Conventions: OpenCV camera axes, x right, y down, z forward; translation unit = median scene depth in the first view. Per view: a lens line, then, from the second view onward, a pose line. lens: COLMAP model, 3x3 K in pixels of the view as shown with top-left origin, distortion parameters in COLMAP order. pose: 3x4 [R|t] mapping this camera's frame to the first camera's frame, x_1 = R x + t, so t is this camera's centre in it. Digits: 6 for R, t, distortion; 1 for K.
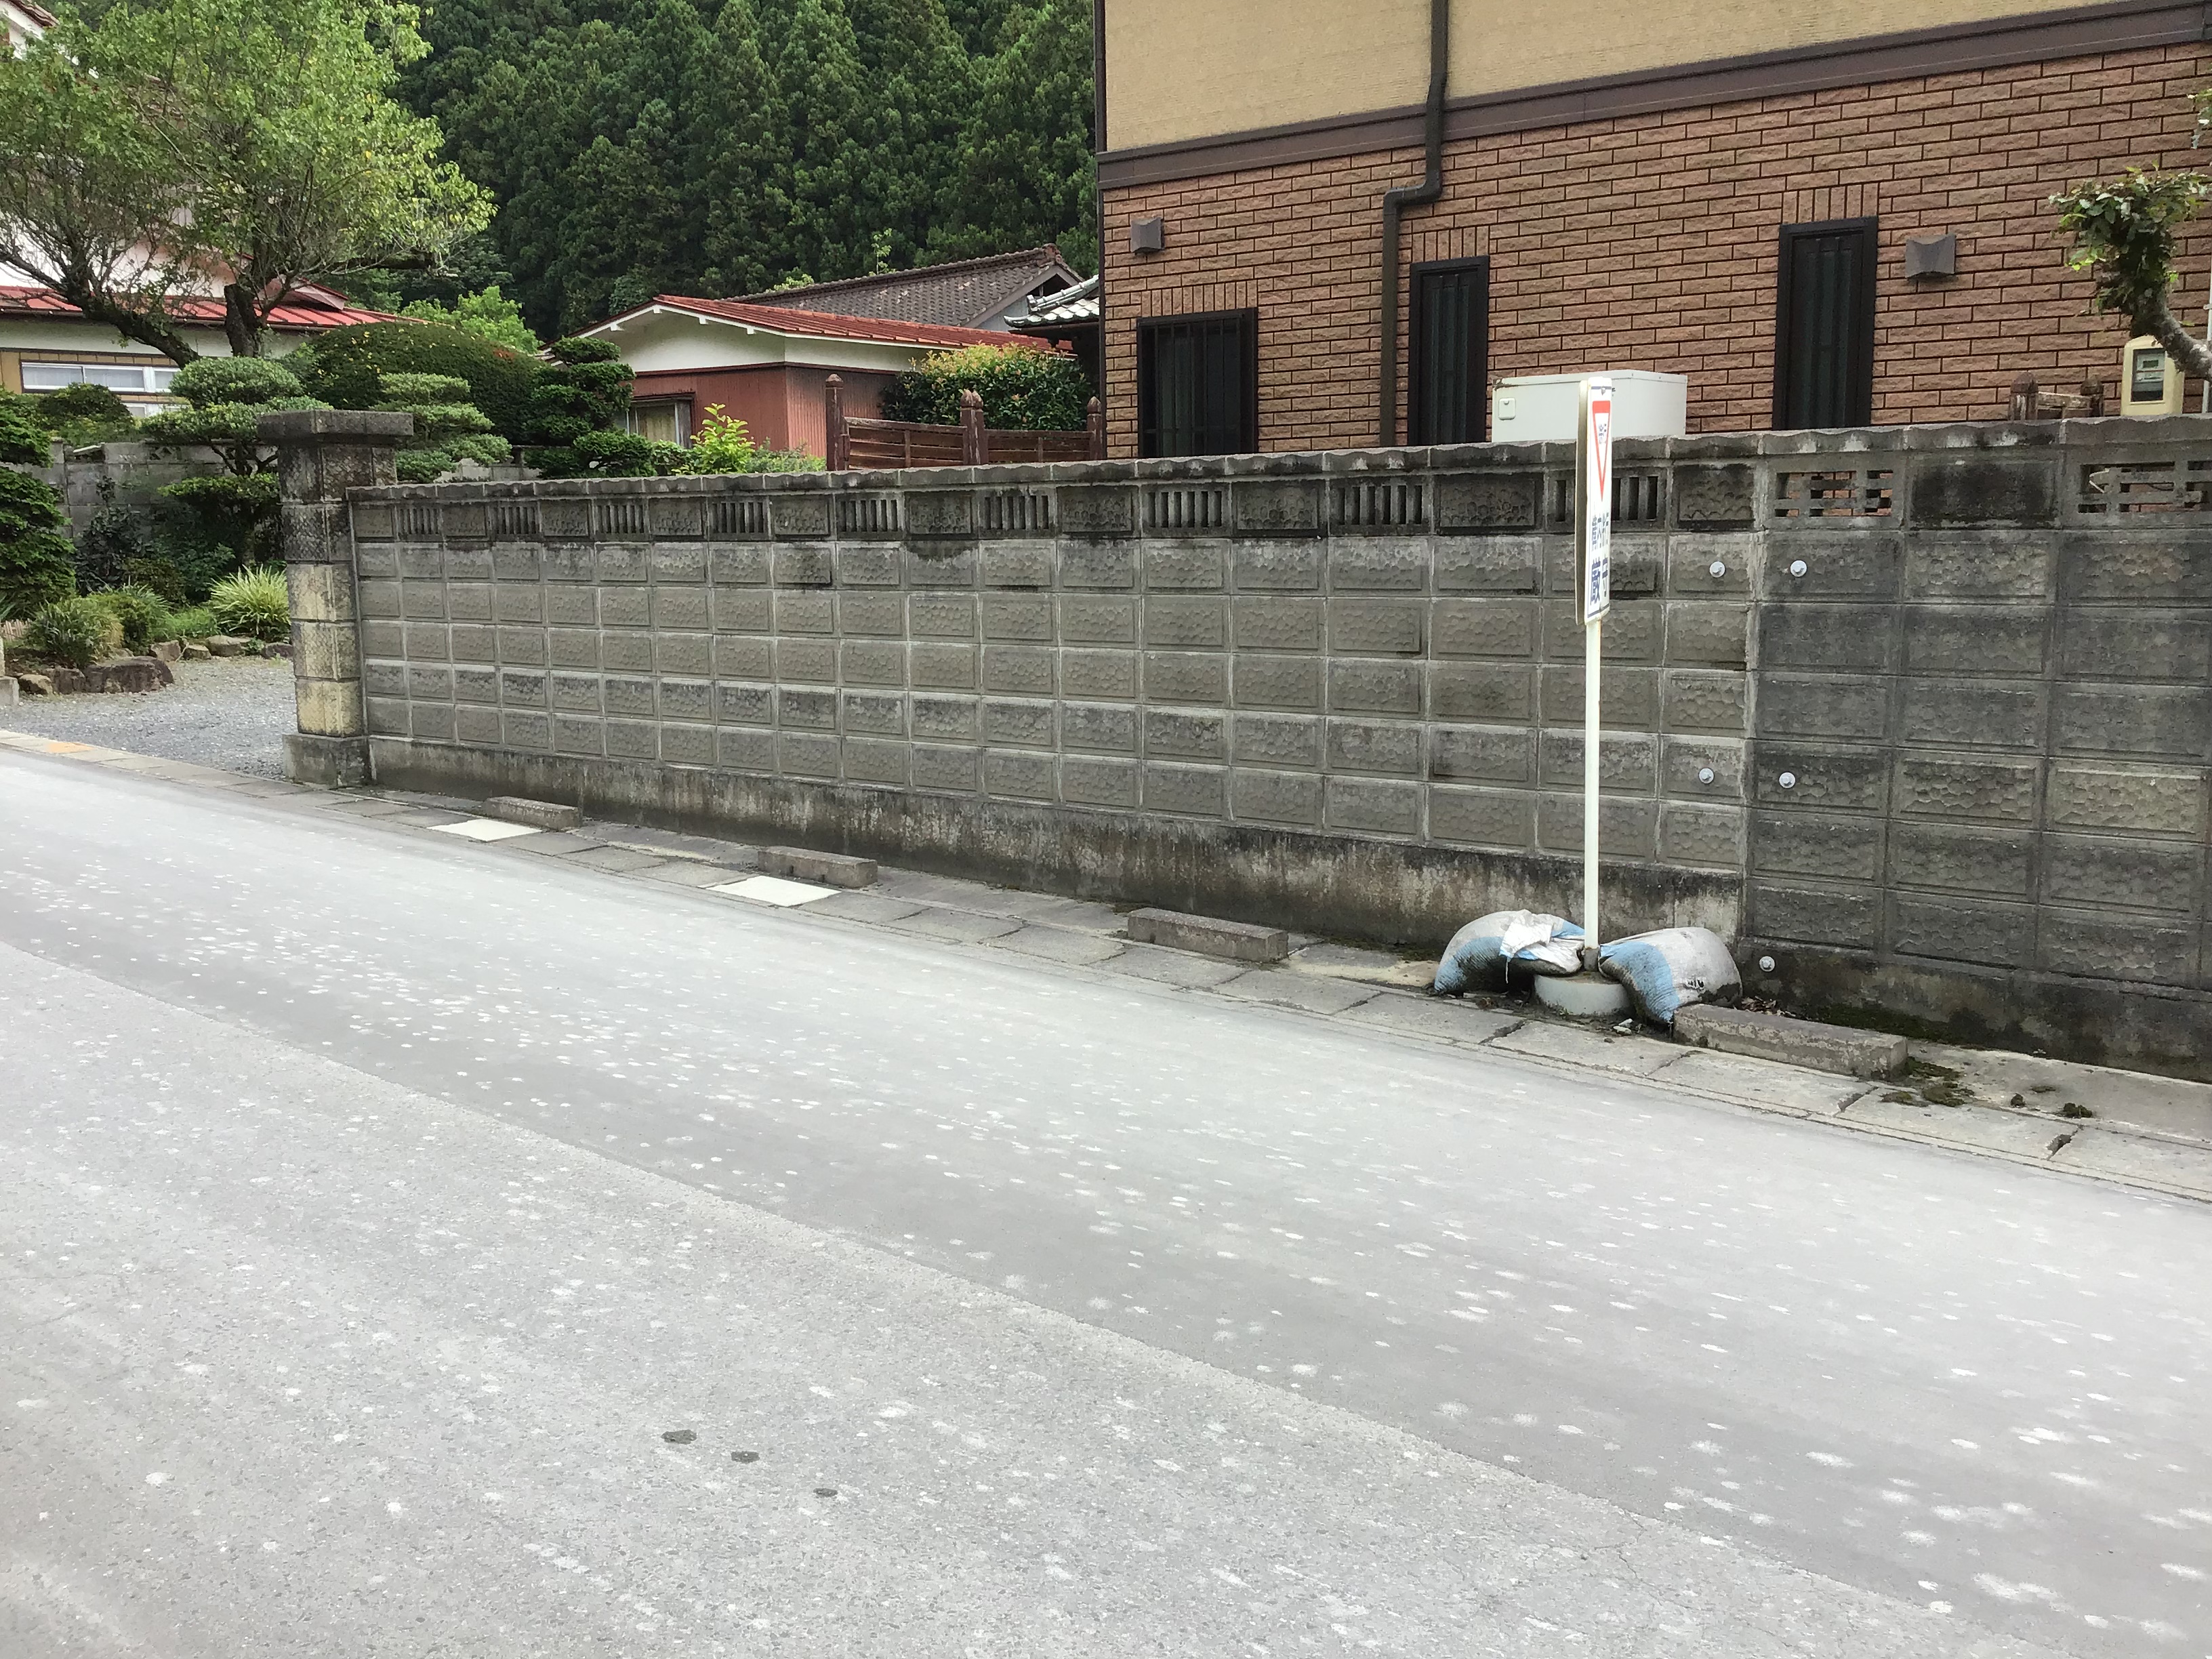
lens RADIAL K [[2011.7, 0, 1101.4], [0, 2011.7, 822.4], [0, 0, 1]] dist [0.115630, -0.221147]
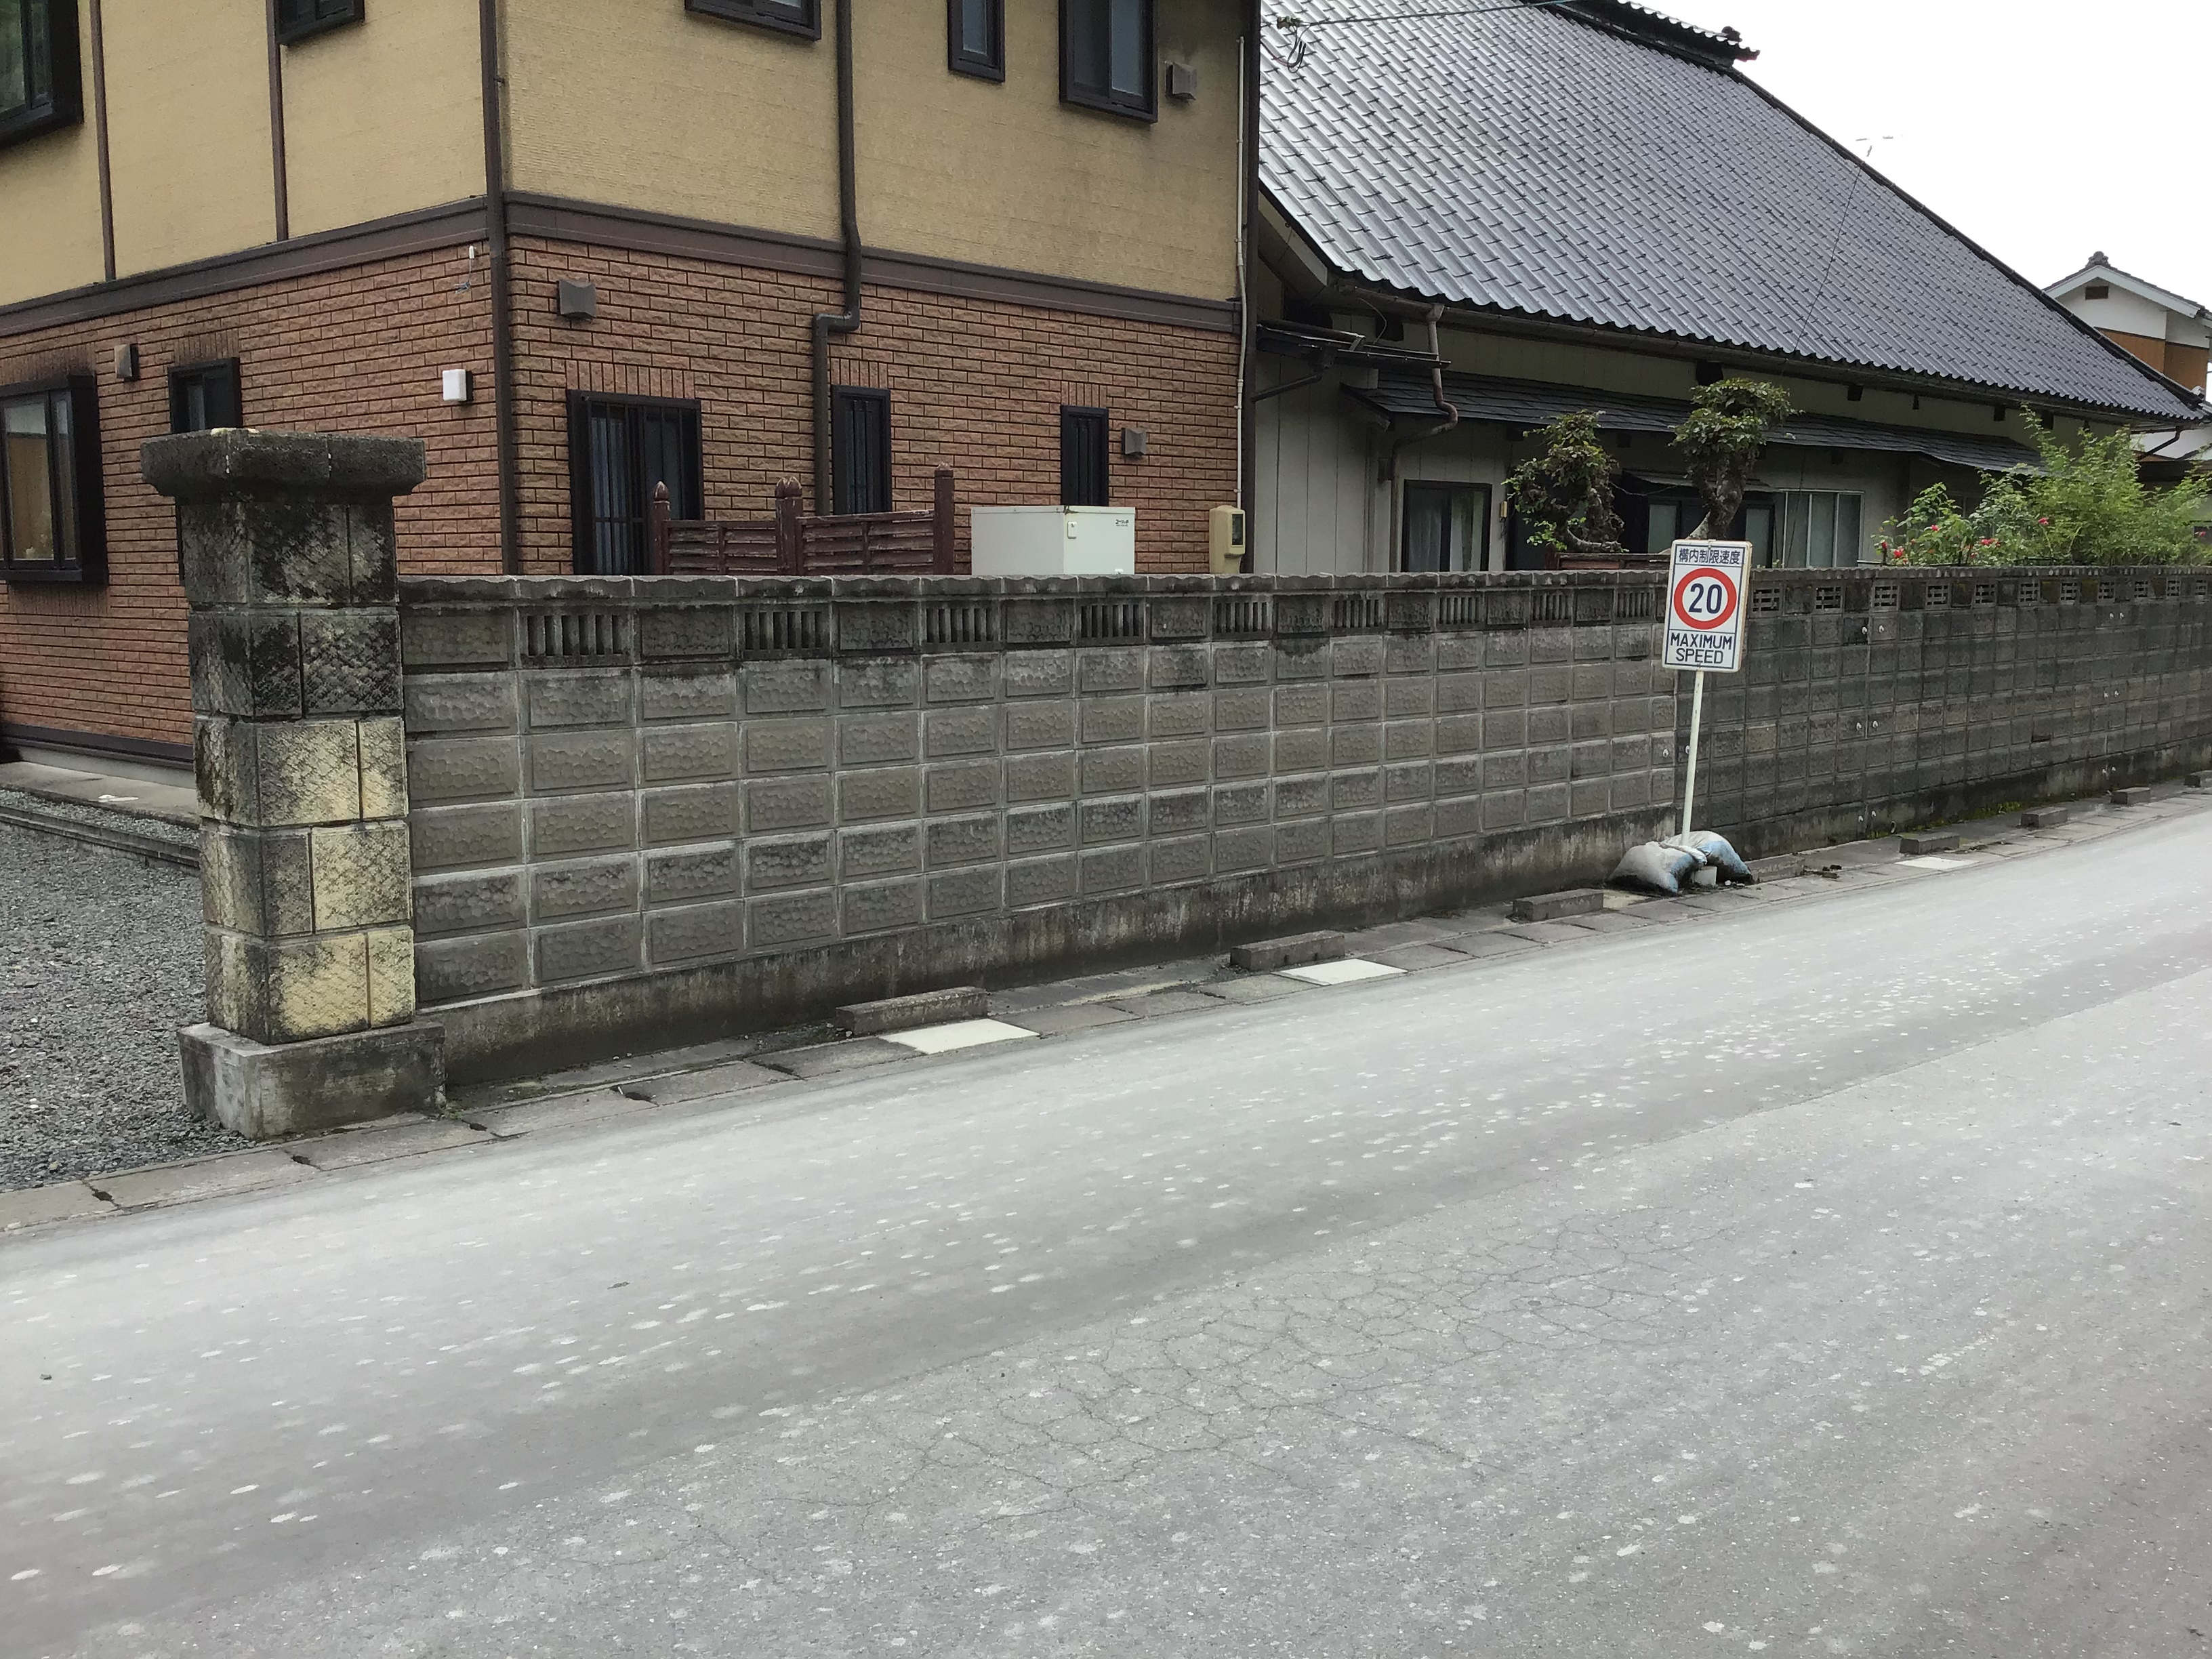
lens RADIAL K [[2011.7, 0, 1101.4], [0, 2011.7, 822.4], [0, 0, 1]] dist [0.115630, -0.221147]
pose [[0.090494, -0.107713, 0.990055, -1.110056], [0.149289, 0.984368, 0.093449, -0.147167], [-0.984644, 0.139348, 0.105160, 0.922562]]
